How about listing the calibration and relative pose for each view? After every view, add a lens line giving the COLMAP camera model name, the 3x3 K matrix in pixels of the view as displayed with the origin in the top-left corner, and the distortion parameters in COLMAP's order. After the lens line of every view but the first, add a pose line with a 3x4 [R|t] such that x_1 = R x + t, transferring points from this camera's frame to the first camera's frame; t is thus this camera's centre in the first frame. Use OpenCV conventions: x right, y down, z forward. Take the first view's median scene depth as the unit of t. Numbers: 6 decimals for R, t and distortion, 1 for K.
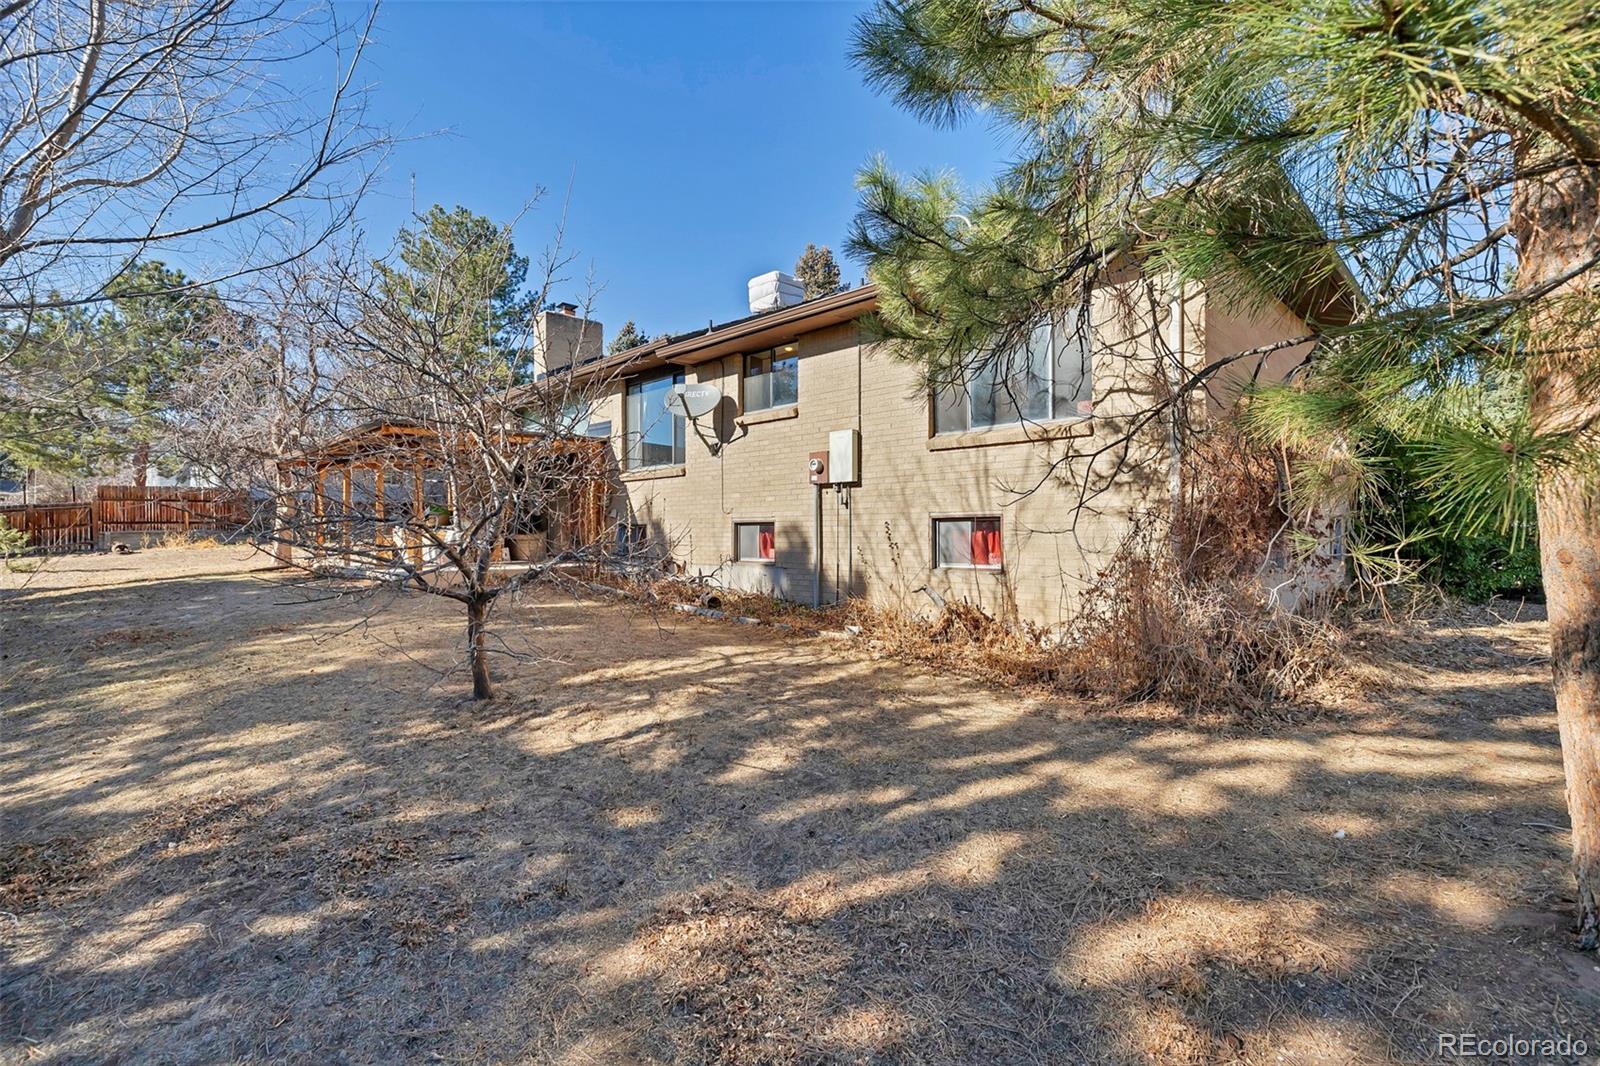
lens RADIAL K [[757.1, 0, 802.6], [0, 757.1, 534.0], [0, 0, 1]] dist [0.004091, 0.000057]
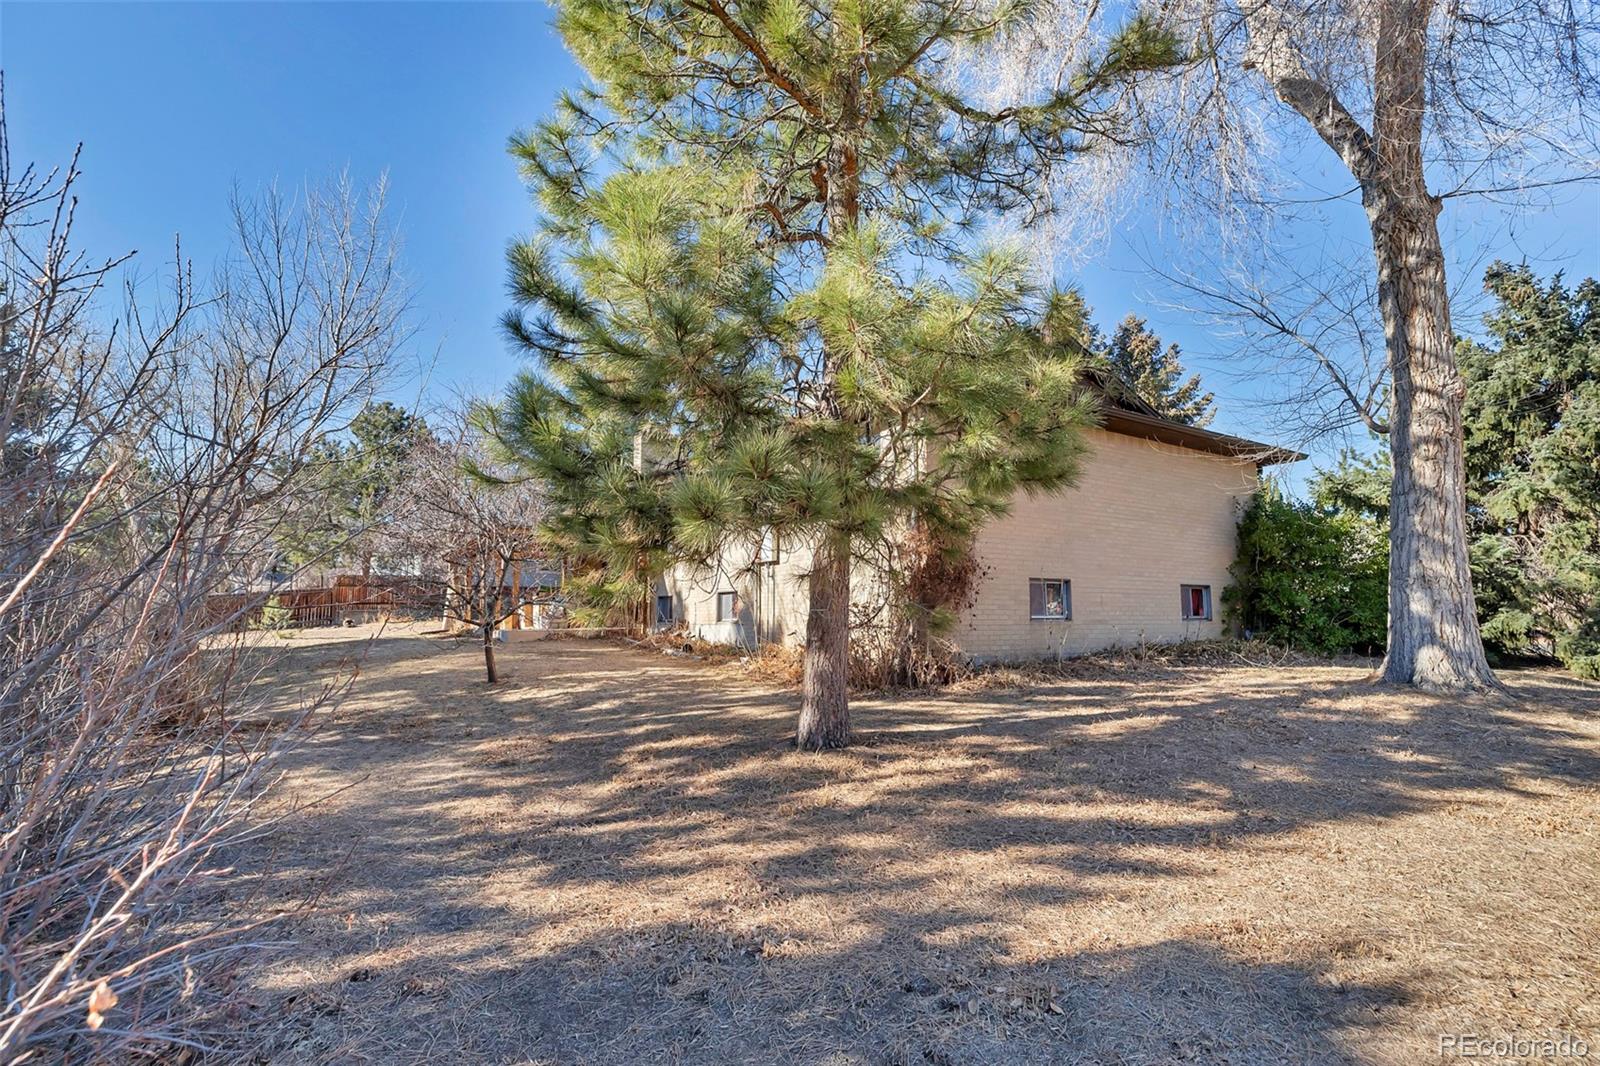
lens RADIAL K [[799.9, 0, 798.2], [0, 799.9, 534.4], [0, 0, 1]] dist [-0.004146, -0.000390]
pose [[0.973475, -0.024951, -0.227430, 0.346611], [0.000198, 0.994127, -0.108217, 0.034229], [0.228794, 0.105302, 0.967763, -0.341794]]
